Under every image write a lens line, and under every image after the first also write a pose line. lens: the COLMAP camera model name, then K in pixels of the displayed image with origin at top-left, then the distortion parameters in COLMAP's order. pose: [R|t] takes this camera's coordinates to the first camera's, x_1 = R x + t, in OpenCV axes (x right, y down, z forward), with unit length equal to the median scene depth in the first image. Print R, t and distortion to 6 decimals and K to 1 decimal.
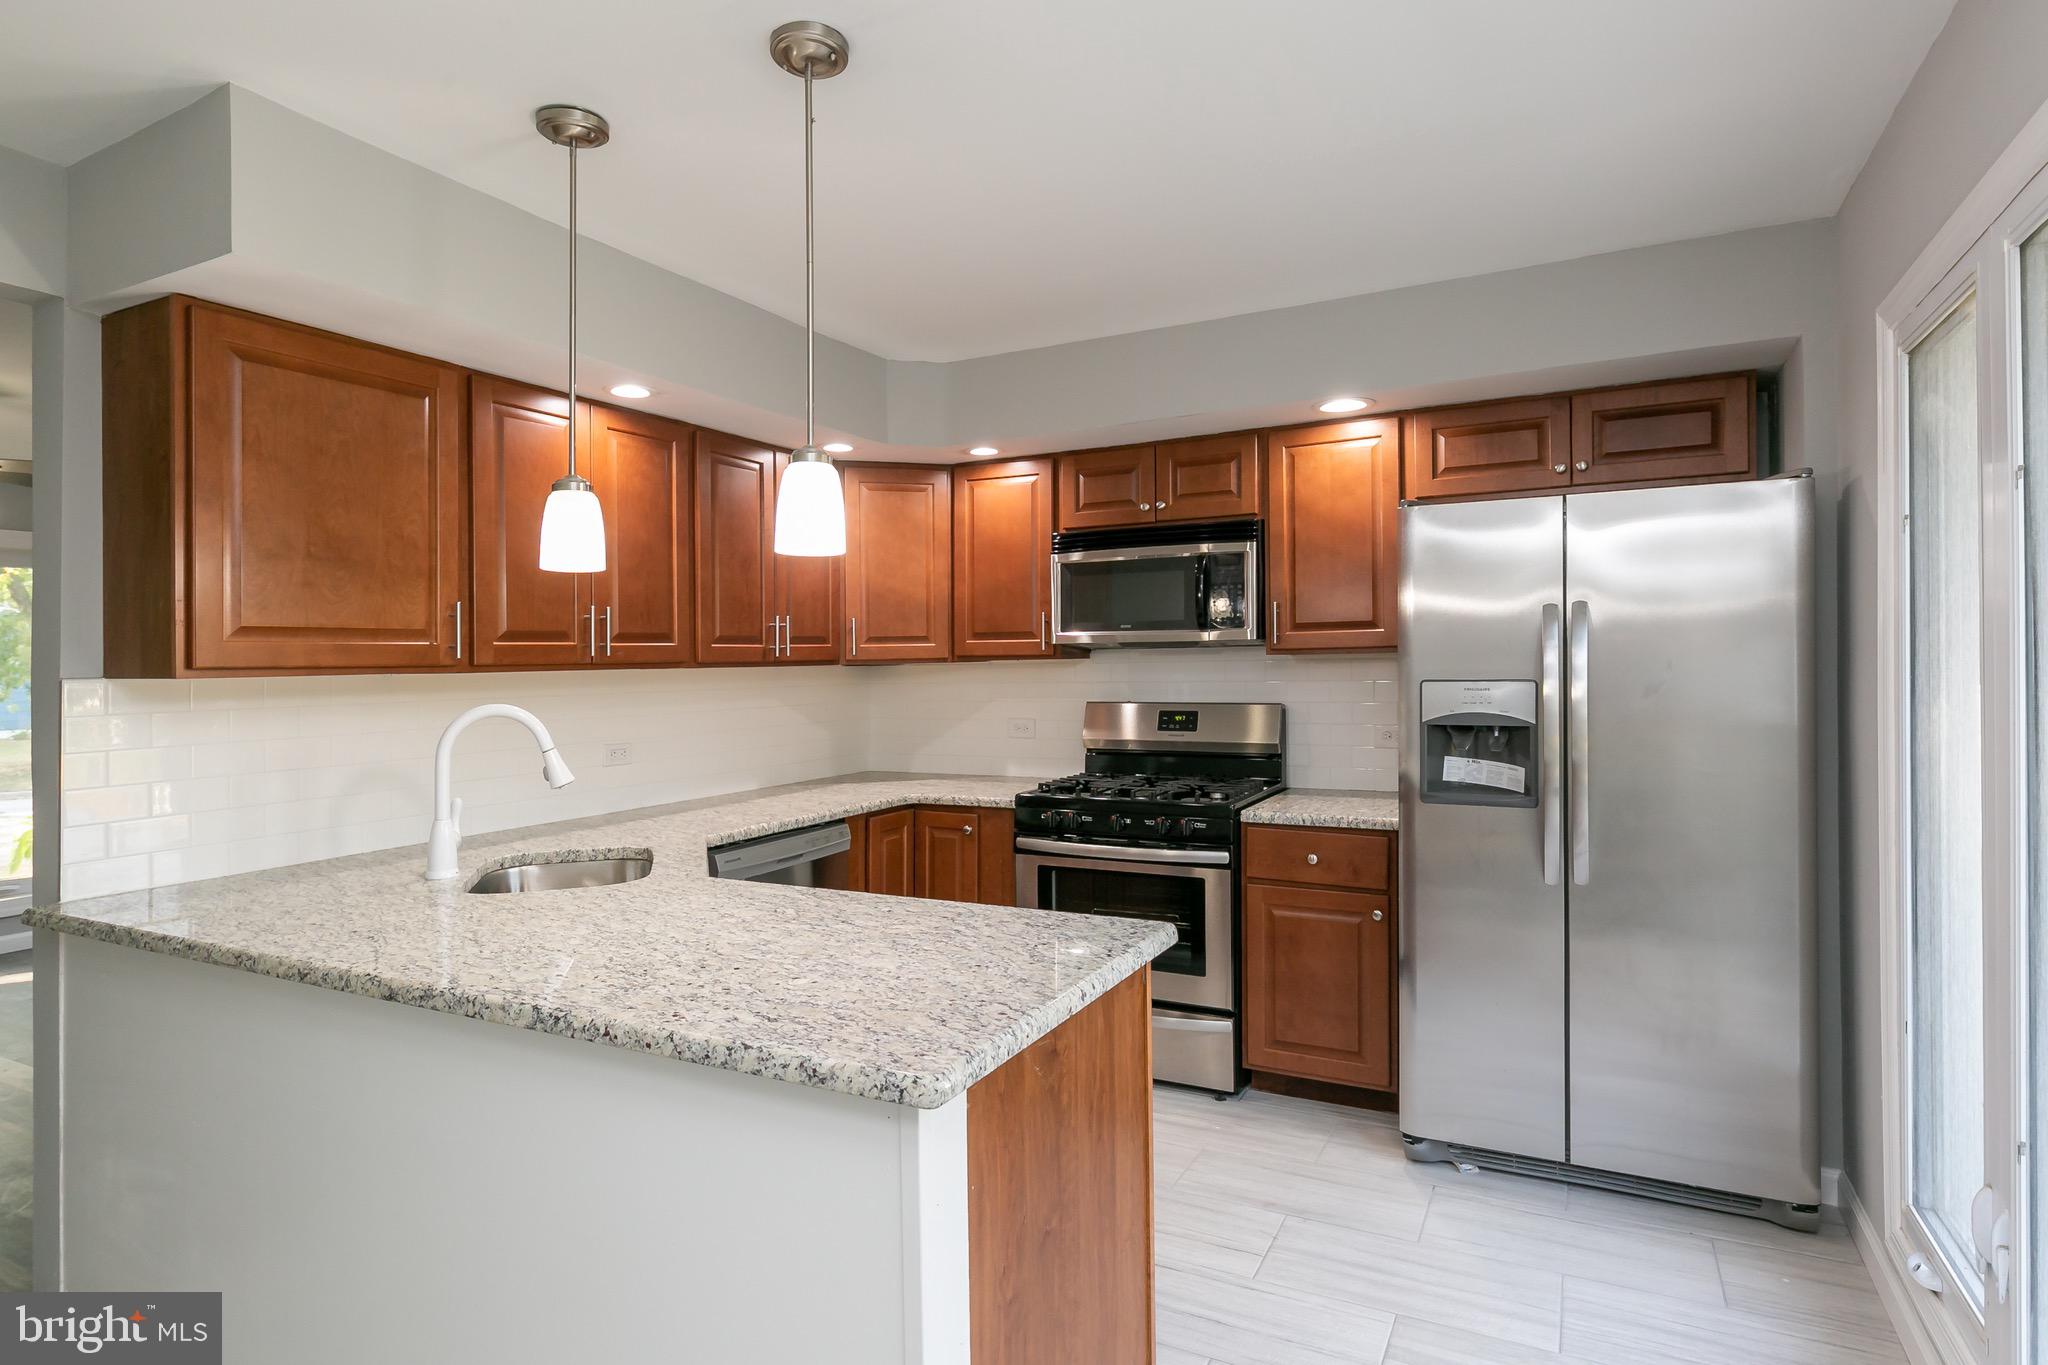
lens RADIAL K [[1025.8, 0, 1092.8], [0, 1025.8, 664.8], [0, 0, 1]] dist [-0.002364, 0.001469]
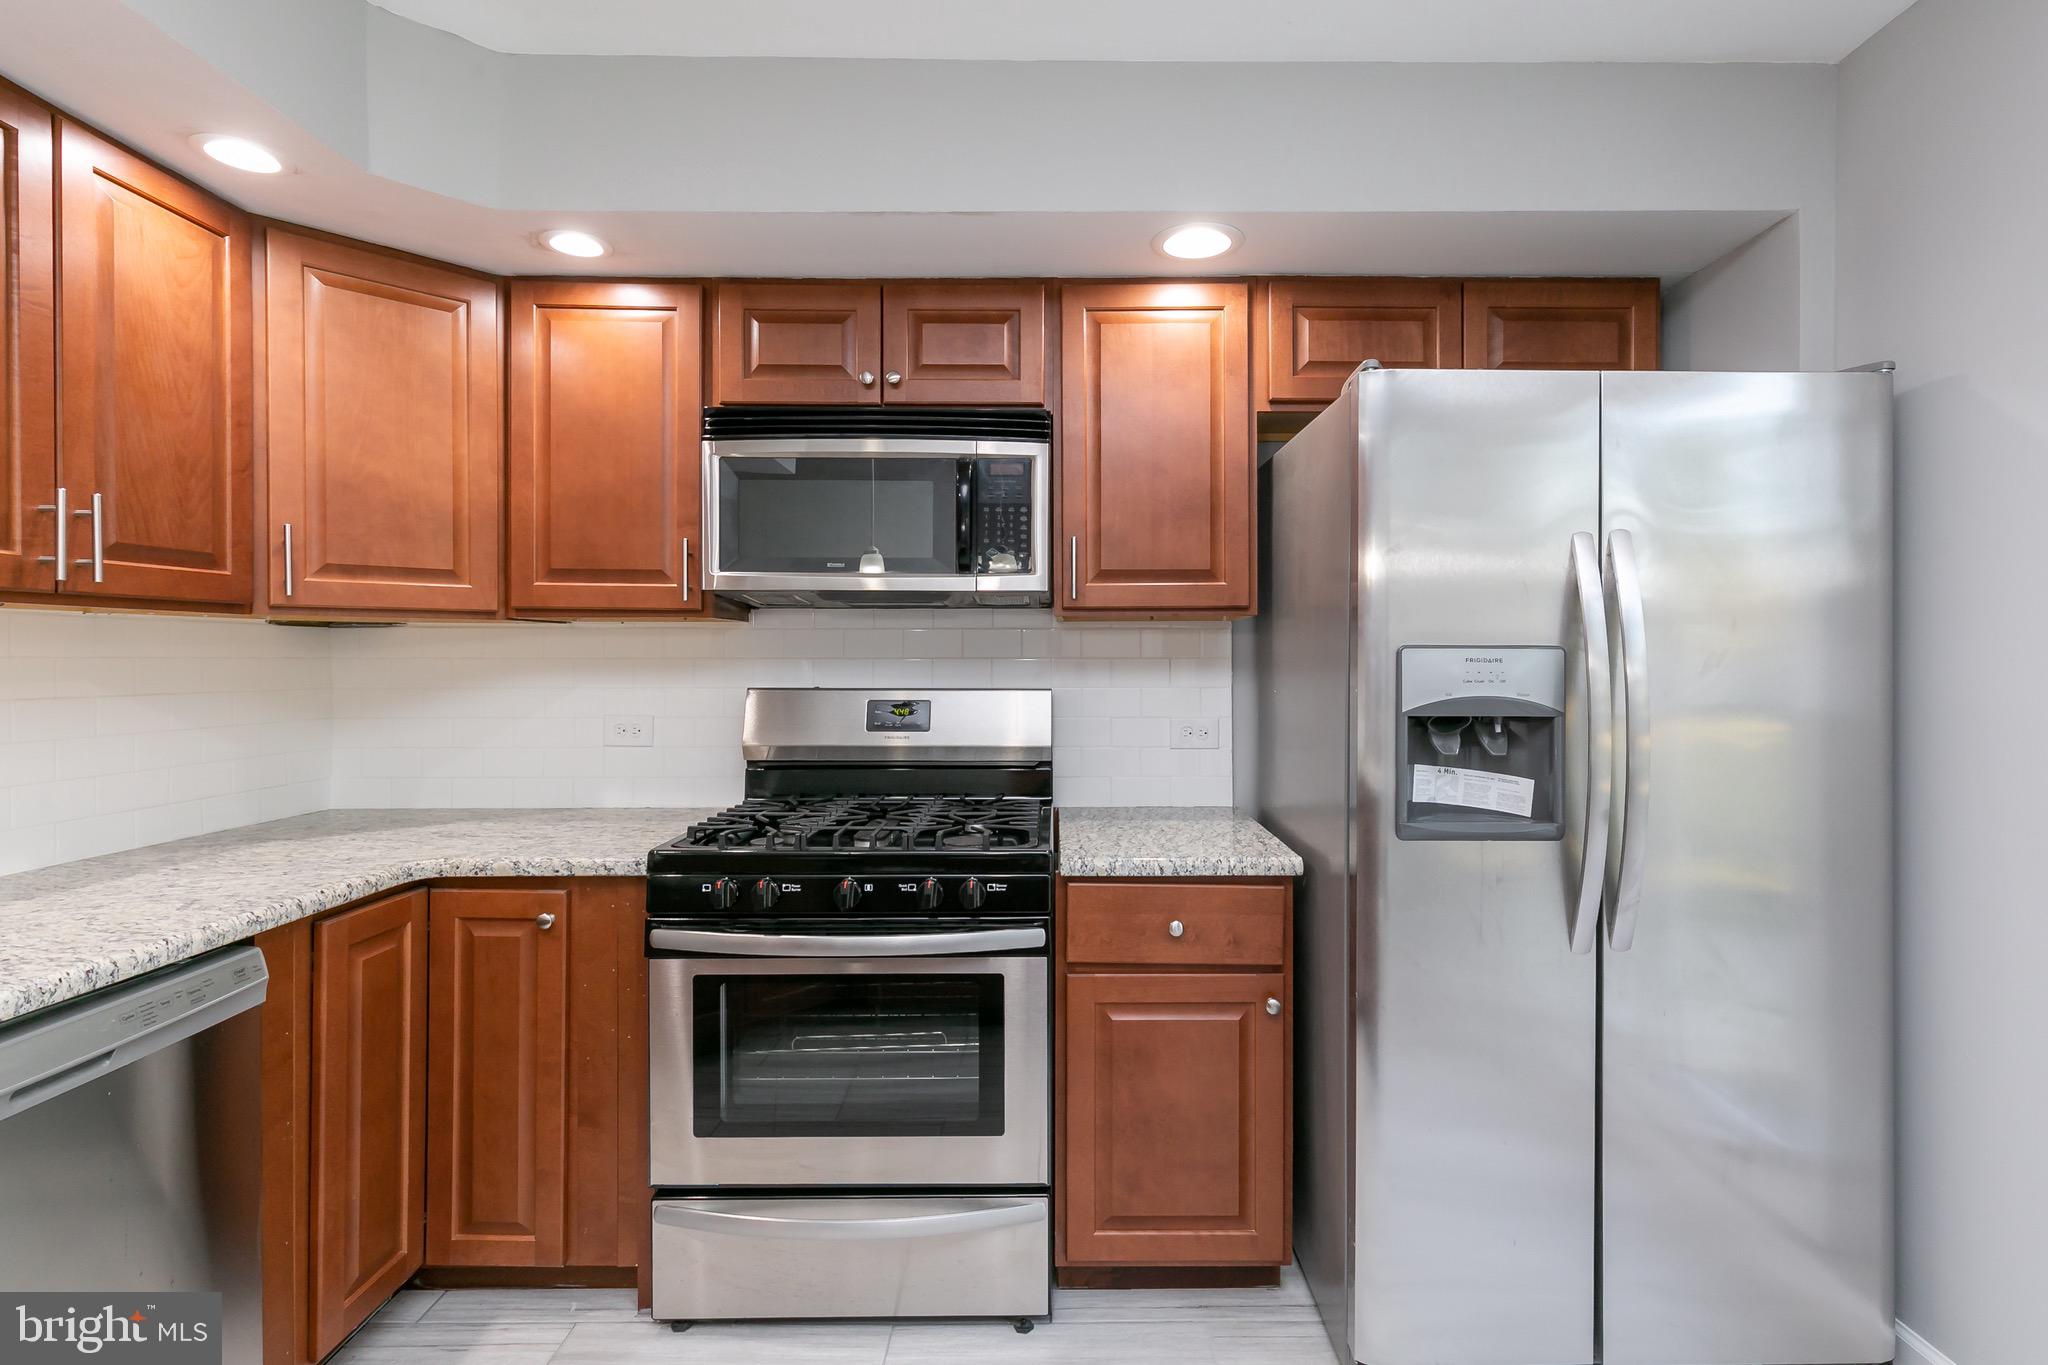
lens RADIAL K [[944.1, 0, 1063.5], [0, 944.1, 662.5], [0, 0, 1]] dist [0.010694, -0.000980]
pose [[0.902711, 0.011301, 0.430099, -0.095031], [-0.011355, 0.999933, -0.002442, 0.022810], [-0.430098, -0.002680, 0.902778, 0.443921]]
